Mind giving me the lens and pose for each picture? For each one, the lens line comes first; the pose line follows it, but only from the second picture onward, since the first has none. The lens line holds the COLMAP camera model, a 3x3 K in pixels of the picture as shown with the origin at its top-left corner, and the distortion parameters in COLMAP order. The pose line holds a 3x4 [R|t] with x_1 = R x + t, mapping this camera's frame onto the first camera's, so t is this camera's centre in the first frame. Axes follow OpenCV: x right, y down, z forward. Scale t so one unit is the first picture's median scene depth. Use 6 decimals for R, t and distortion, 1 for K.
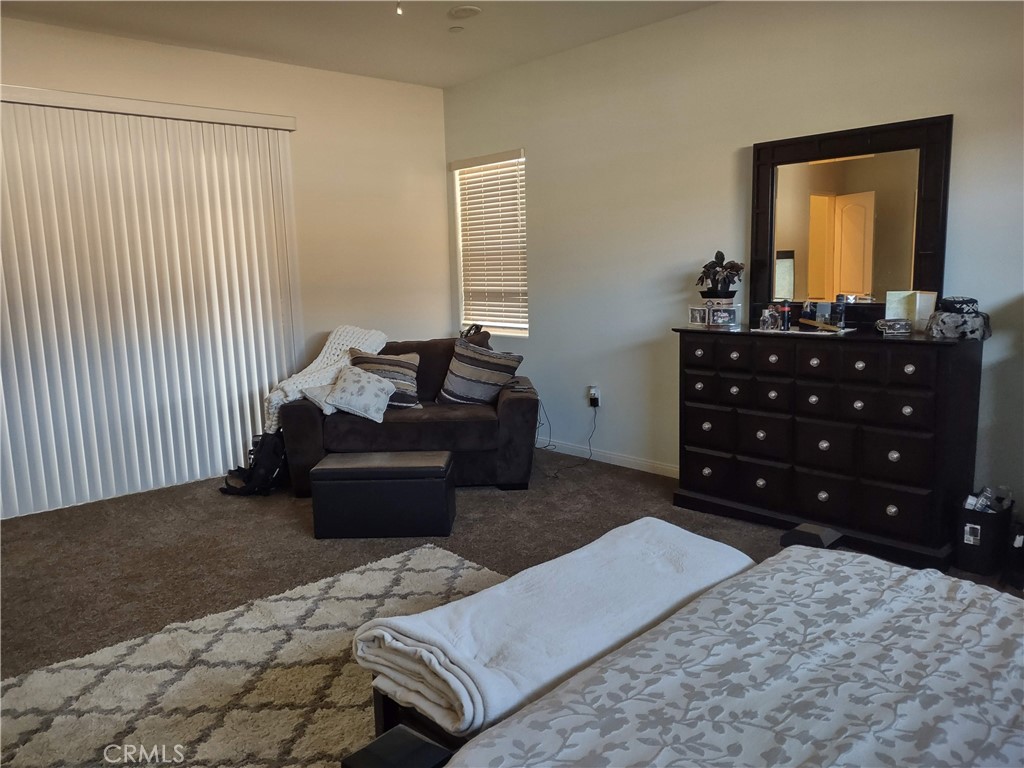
lens RADIAL K [[757.8, 0, 510.7], [0, 757.8, 387.3], [0, 0, 1]] dist [0.064502, -0.083065]
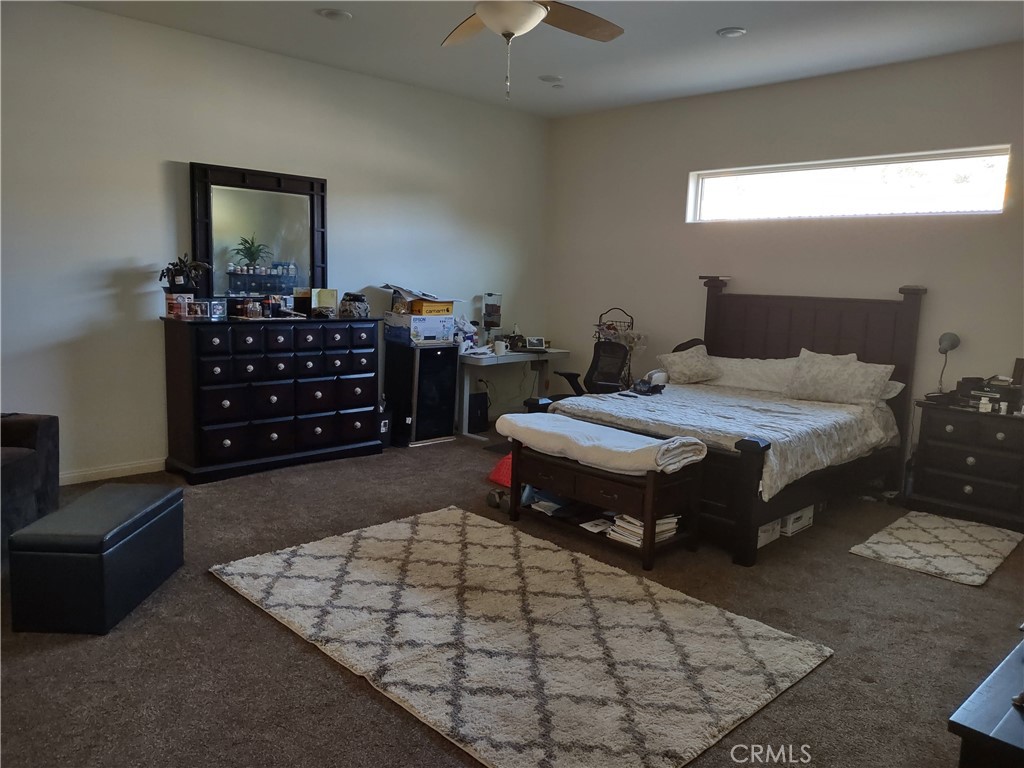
lens RADIAL K [[757.8, 0, 510.7], [0, 757.8, 380.8], [0, 0, 1]] dist [0.064502, -0.083065]
pose [[-0.030613, -0.119659, 0.992343, -1.001795], [0.124210, 0.984657, 0.122564, -0.079413], [-0.991784, 0.127011, -0.015280, 0.641442]]
